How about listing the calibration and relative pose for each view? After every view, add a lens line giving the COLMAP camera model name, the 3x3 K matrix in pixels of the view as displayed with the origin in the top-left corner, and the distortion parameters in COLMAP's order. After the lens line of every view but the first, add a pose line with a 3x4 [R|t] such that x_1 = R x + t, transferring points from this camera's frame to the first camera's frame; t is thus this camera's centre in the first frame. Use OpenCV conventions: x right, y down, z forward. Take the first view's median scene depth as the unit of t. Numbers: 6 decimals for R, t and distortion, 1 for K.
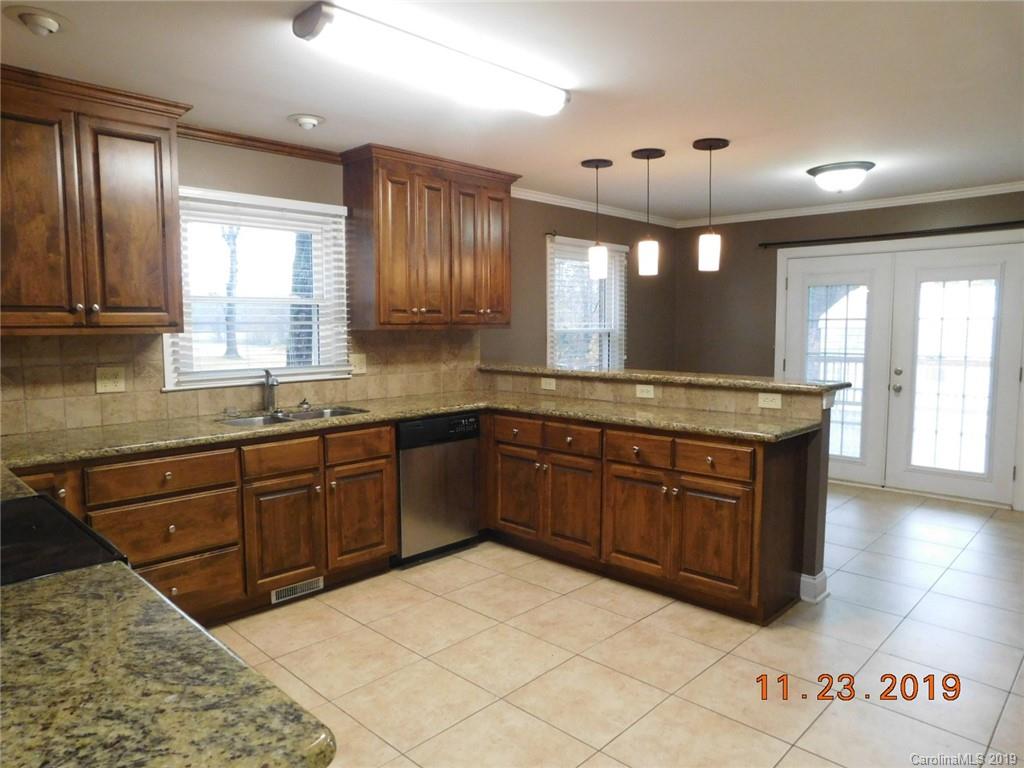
lens RADIAL K [[679.0, 0, 515.1], [0, 679.0, 382.8], [0, 0, 1]] dist [-0.070595, 0.051670]
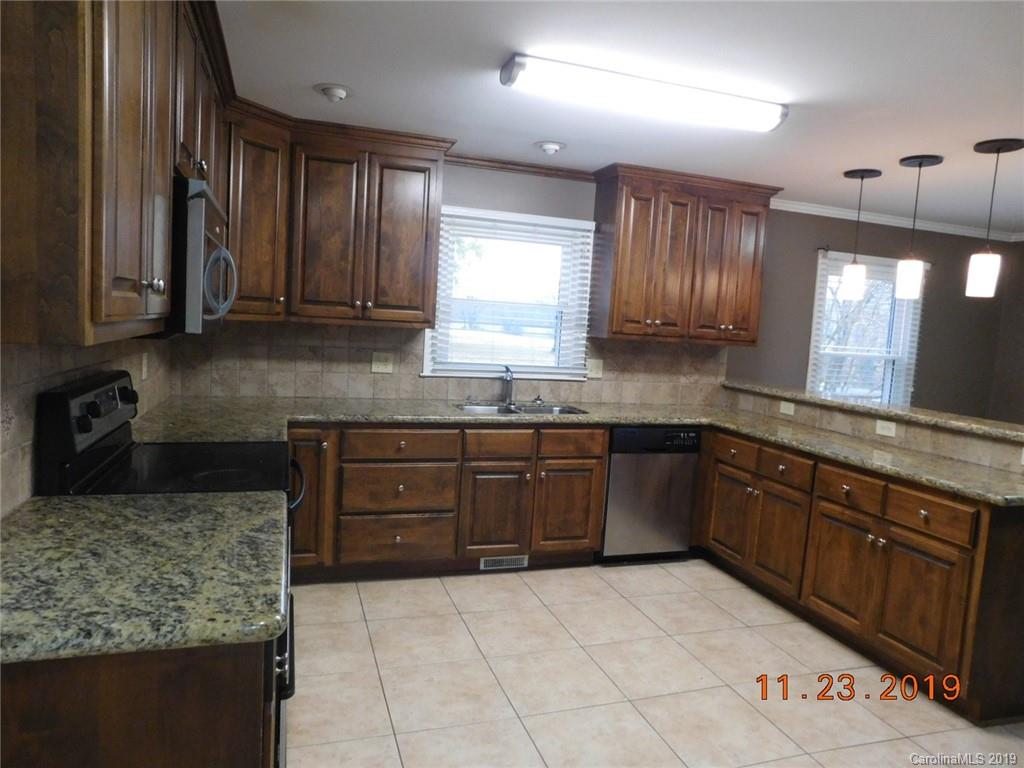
lens RADIAL K [[683.0, 0, 512.0], [0, 683.0, 384.0], [0, 0, 1]] dist [-0.064366, 0.058270]
pose [[0.884511, 0.100735, -0.455514, 0.172676], [-0.103675, 0.994437, 0.018600, -0.012246], [0.454854, 0.030774, 0.890034, -0.019286]]
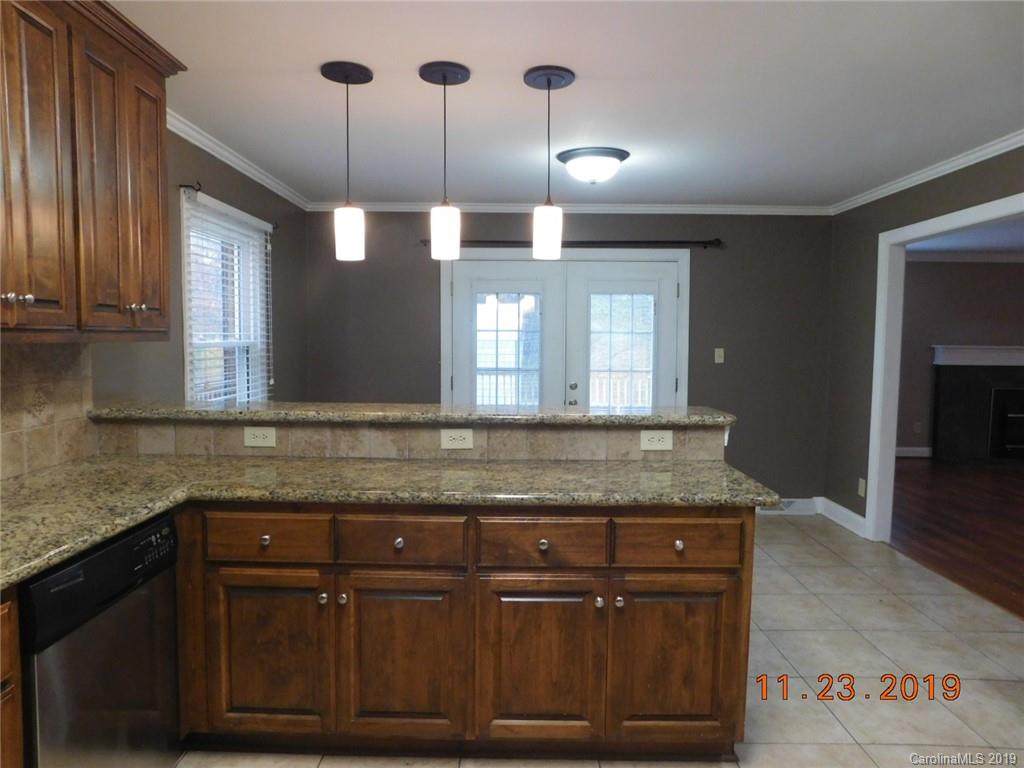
lens RADIAL K [[667.6, 0, 499.1], [0, 667.6, 385.0], [0, 0, 1]] dist [-0.077082, 0.059979]
pose [[0.730134, -0.041480, 0.682044, -0.234284], [0.050065, 0.998720, 0.007144, -0.046080], [-0.681468, 0.028931, 0.731276, 0.568588]]
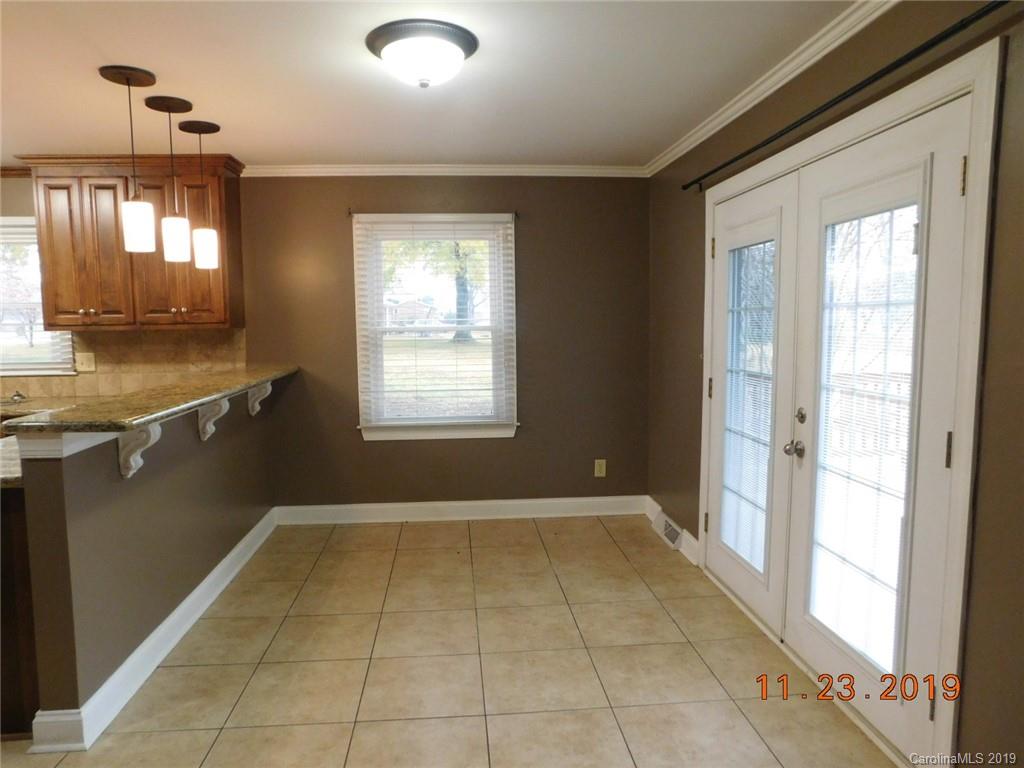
lens RADIAL K [[691.4, 0, 504.3], [0, 691.4, 387.5], [0, 0, 1]] dist [-0.060108, 0.067380]
pose [[0.745330, 0.061137, -0.663886, 1.154581], [-0.046821, 0.998128, 0.039352, -0.072651], [0.665049, 0.001754, 0.746797, 0.754443]]
